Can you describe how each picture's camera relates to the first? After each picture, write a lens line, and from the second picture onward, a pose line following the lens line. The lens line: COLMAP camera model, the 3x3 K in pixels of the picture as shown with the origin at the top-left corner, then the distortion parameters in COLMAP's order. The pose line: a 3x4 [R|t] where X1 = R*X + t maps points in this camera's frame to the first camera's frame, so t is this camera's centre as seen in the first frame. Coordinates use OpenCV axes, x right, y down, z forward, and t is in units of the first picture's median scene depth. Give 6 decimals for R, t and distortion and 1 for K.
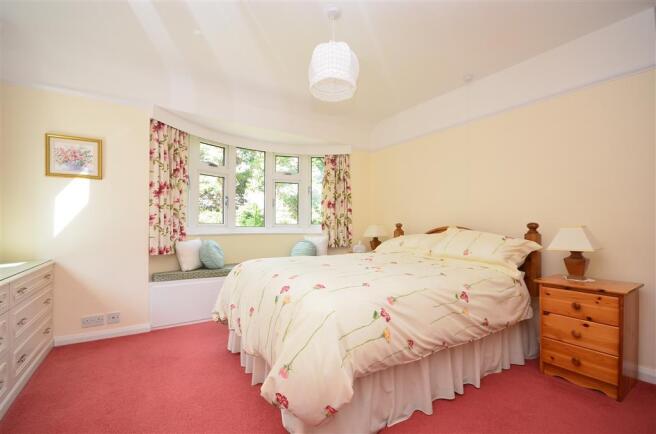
lens RADIAL K [[289.6, 0, 328.5], [0, 289.6, 221.8], [0, 0, 1]] dist [-0.000094, -0.000382]
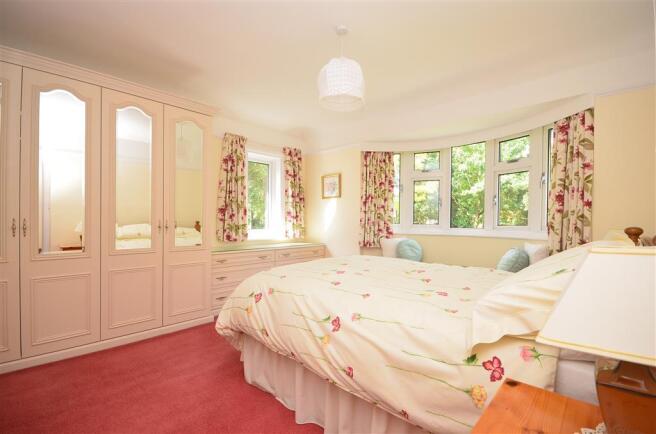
lens RADIAL K [[296.4, 0, 328.8], [0, 296.4, 220.0], [0, 0, 1]] dist [0.001034, -0.000043]
pose [[0.229775, -0.005273, -0.973229, 0.757855], [0.004296, 0.999981, -0.004403, -0.009574], [0.973234, -0.003169, 0.229793, 0.489885]]
